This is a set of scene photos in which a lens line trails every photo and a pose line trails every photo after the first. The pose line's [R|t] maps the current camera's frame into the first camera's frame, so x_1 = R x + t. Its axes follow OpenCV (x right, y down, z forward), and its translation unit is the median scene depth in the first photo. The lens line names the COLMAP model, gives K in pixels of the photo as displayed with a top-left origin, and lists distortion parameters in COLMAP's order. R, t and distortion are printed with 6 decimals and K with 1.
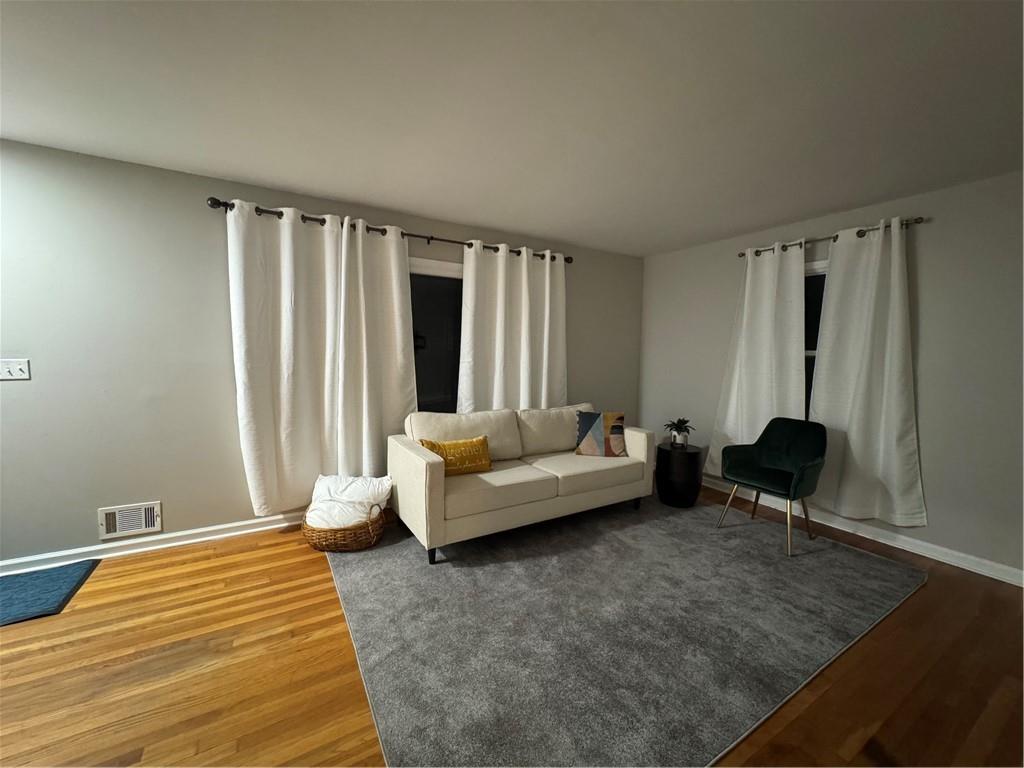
lens RADIAL K [[409.8, 0, 513.0], [0, 409.8, 383.2], [0, 0, 1]] dist [-0.001205, -0.000180]
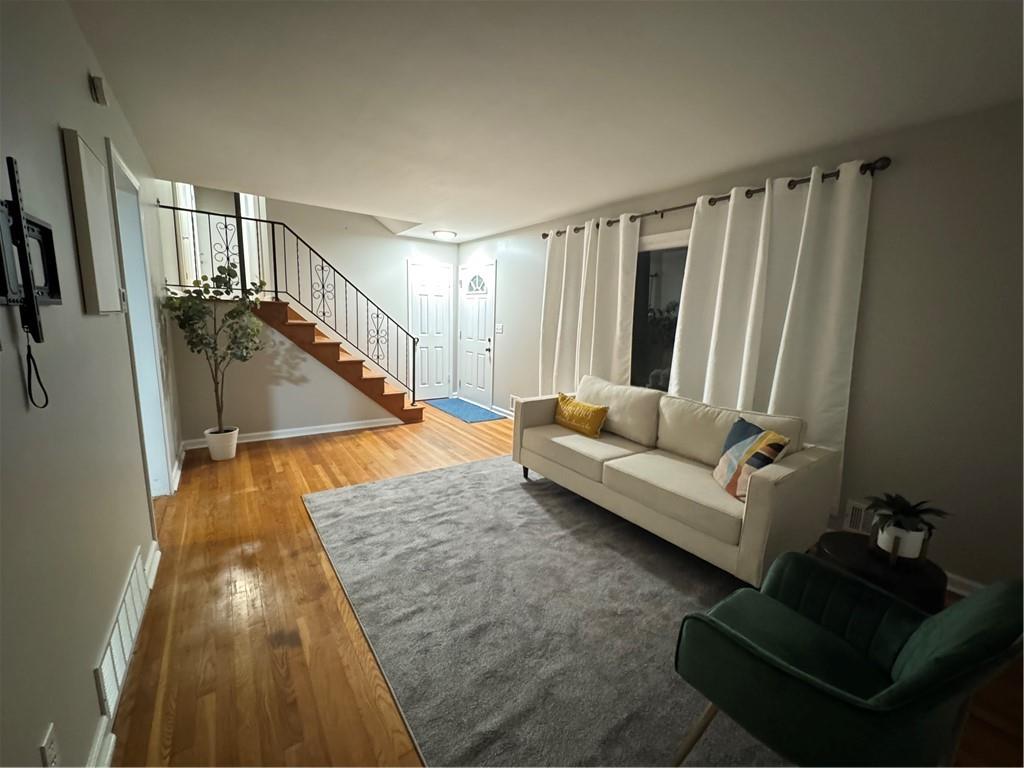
lens RADIAL K [[409.8, 0, 513.3], [0, 409.8, 386.7], [0, 0, 1]] dist [-0.001205, -0.000180]
pose [[0.079759, 0.158413, -0.984146, 1.012327], [-0.107097, 0.982939, 0.149539, -0.056216], [0.991044, 0.093472, 0.095364, 0.727785]]
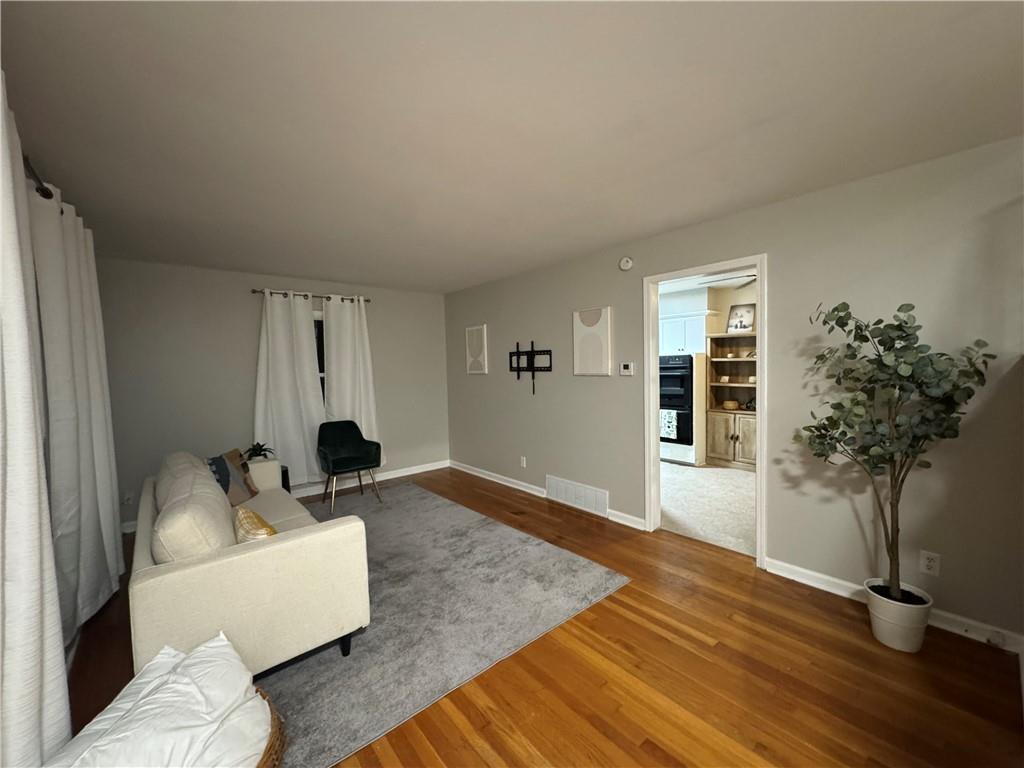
lens RADIAL K [[409.8, 0, 509.4], [0, 409.8, 382.3], [0, 0, 1]] dist [-0.001205, -0.000180]
pose [[-0.165566, -0.054731, 0.984679, -0.917635], [0.091781, 0.993270, 0.070641, -0.103460], [-0.981919, 0.102070, -0.159429, 0.691101]]
